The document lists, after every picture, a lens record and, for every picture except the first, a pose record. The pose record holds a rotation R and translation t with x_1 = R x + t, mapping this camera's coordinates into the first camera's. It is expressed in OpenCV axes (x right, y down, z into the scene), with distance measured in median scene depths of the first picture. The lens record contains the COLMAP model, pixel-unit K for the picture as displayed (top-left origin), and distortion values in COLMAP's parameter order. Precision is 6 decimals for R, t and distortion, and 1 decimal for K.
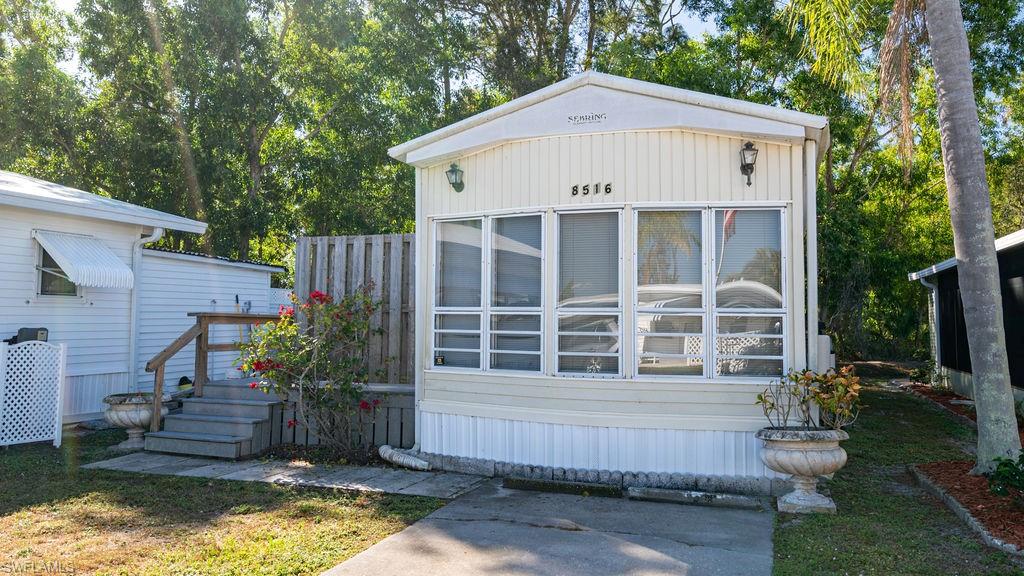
lens RADIAL K [[808.2, 0, 512.0], [0, 808.2, 288.0], [0, 0, 1]] dist [-0.002492, -0.000257]
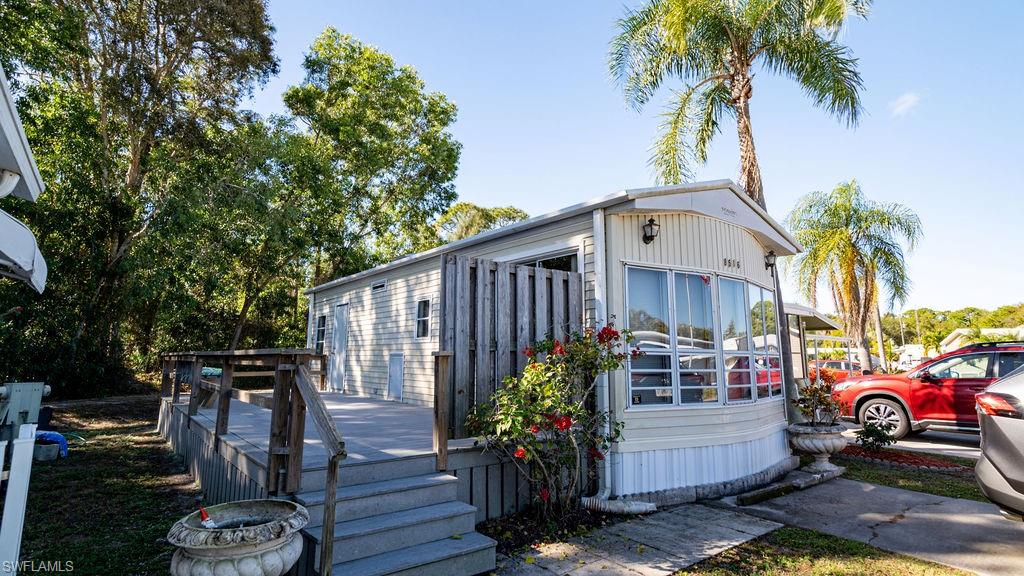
lens RADIAL K [[522.4, 0, 512.0], [0, 522.4, 288.0], [0, 0, 1]] dist [0.000658, 0.000000]
pose [[0.528245, 0.116226, 0.841100, -0.758478], [-0.034851, 0.992720, -0.115289, 0.030384], [-0.848376, 0.031588, 0.528450, 0.777589]]
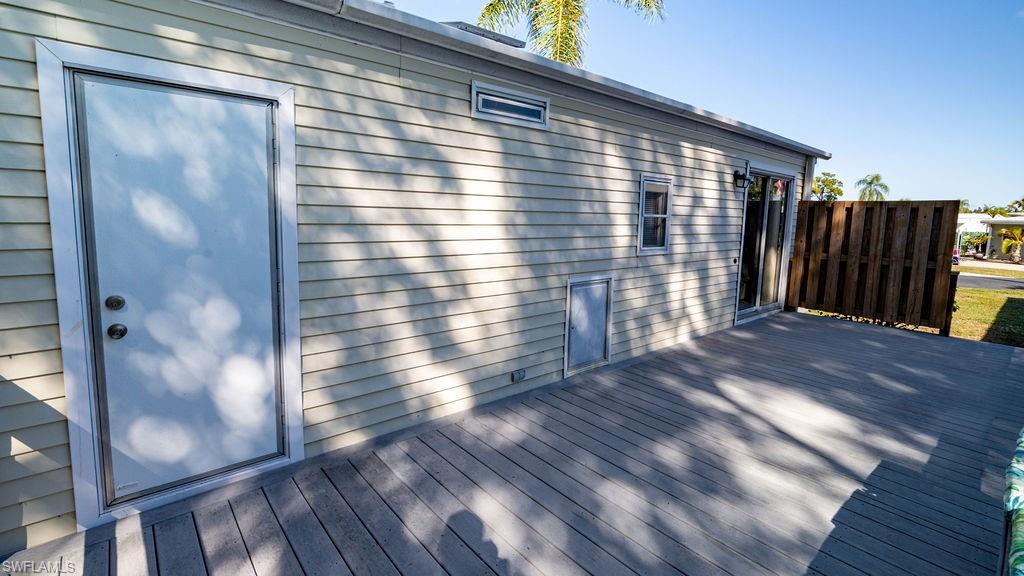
lens RADIAL K [[463.1, 0, 512.0], [0, 463.1, 288.0], [0, 0, 1]] dist [0.006783, 0.000098]
pose [[-0.861739, -0.111848, 0.494869, -0.046759], [-0.047911, 0.988978, 0.140094, -0.029575], [-0.505084, 0.097015, -0.857600, 2.101178]]
